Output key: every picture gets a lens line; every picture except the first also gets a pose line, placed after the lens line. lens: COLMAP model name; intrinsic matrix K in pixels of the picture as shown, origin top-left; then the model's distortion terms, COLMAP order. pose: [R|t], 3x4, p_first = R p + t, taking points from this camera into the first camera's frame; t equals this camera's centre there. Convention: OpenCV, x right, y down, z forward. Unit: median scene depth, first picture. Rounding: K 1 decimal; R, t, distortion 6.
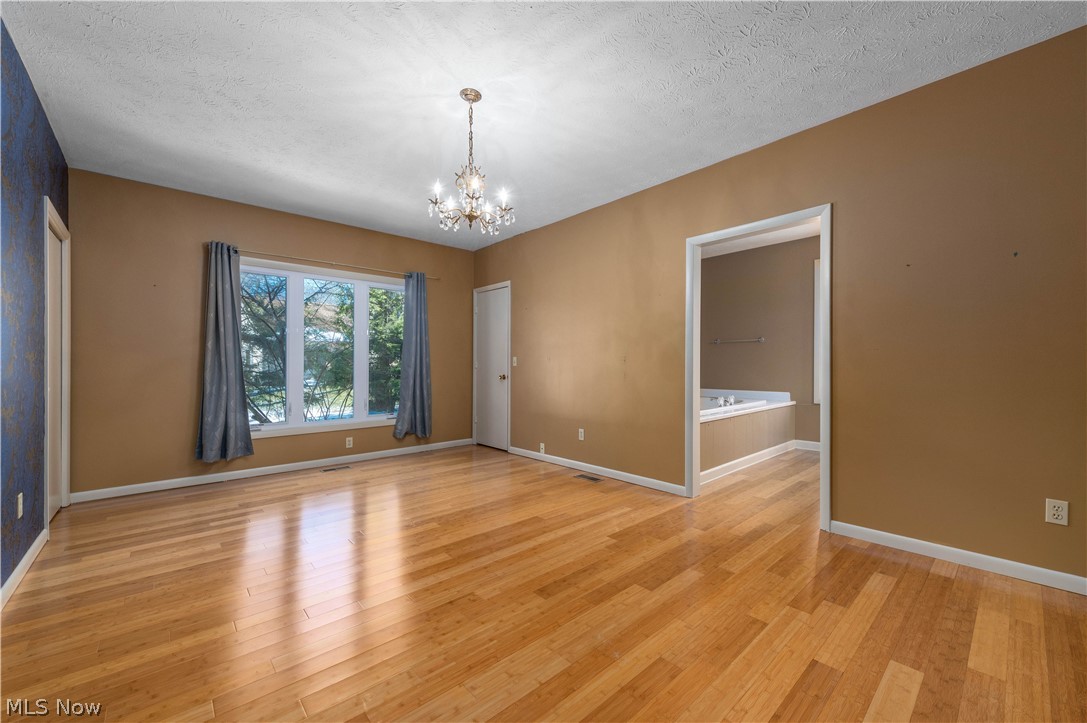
lens RADIAL K [[428.1, 0, 544.2], [0, 428.1, 362.6], [0, 0, 1]] dist [0.014989, -0.002495]
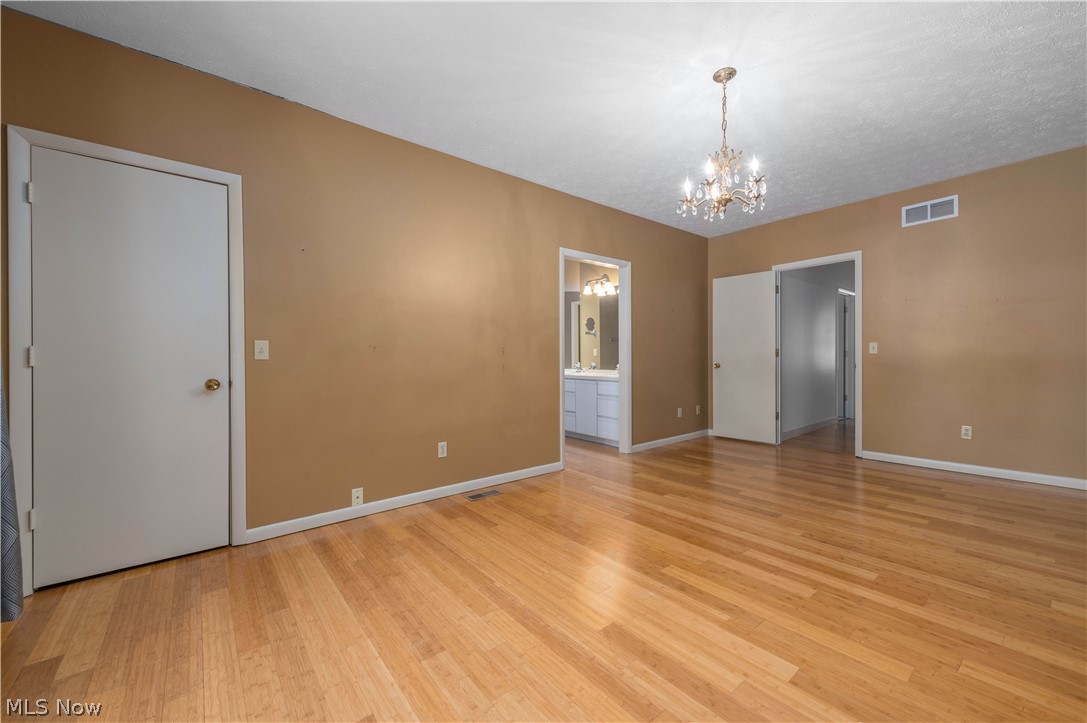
lens RADIAL K [[428.1, 0, 567.7], [0, 428.1, 360.6], [0, 0, 1]] dist [0.014989, -0.002495]
pose [[0.014478, -0.001465, 0.999894, -0.743000], [0.003015, 0.999994, 0.001422, 0.013259], [-0.999891, 0.002994, 0.014482, 0.866504]]
